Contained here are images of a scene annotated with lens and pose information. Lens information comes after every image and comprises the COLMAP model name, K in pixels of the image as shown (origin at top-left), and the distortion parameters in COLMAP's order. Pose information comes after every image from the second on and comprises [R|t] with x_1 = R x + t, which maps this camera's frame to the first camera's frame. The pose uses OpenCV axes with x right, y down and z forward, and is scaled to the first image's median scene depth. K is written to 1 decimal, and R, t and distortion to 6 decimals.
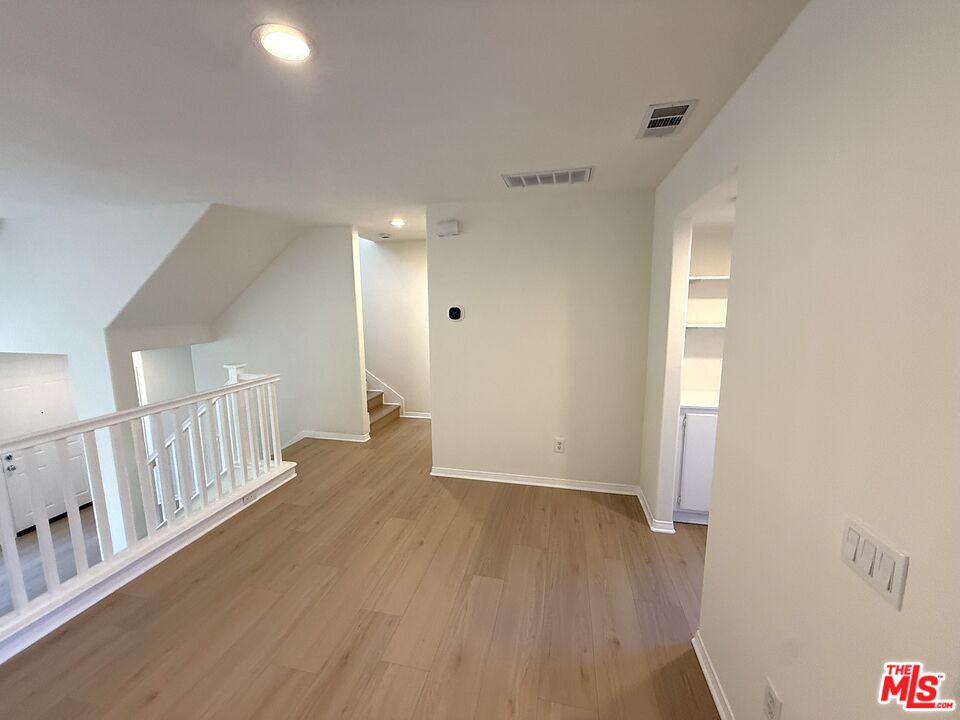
lens RADIAL K [[383.4, 0, 481.9], [0, 383.4, 359.5], [0, 0, 1]] dist [0.001176, -0.000260]
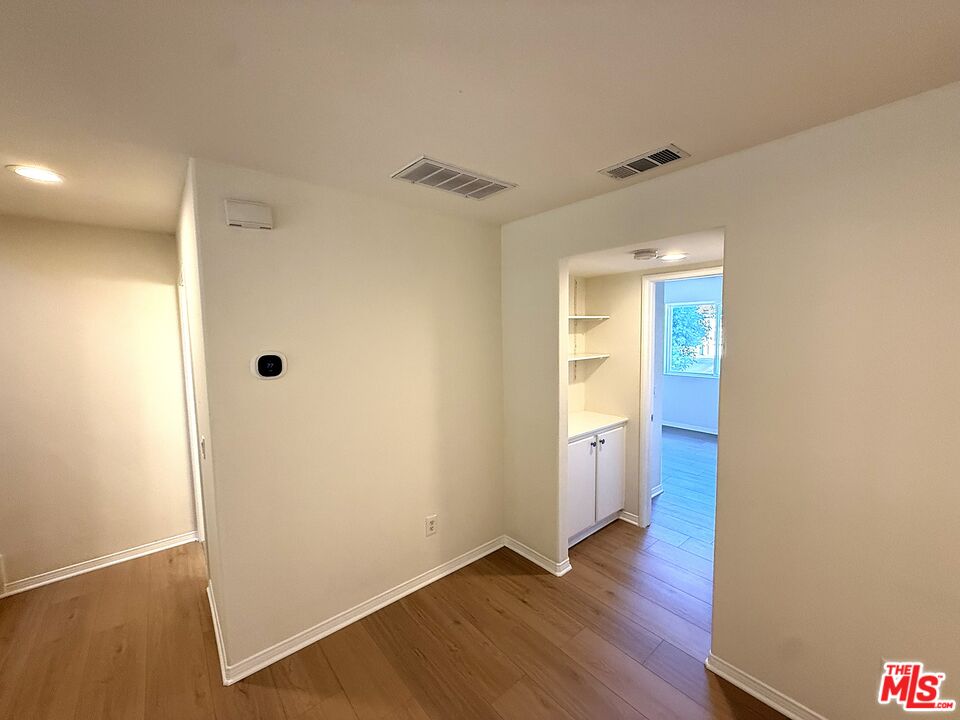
lens RADIAL K [[383.4, 0, 482.2], [0, 383.4, 357.8], [0, 0, 1]] dist [0.001176, -0.000260]
pose [[0.615967, -0.060613, 0.785437, -0.362409], [0.126858, 0.991655, -0.022959, -0.088704], [-0.777491, 0.113781, 0.618516, 0.460915]]
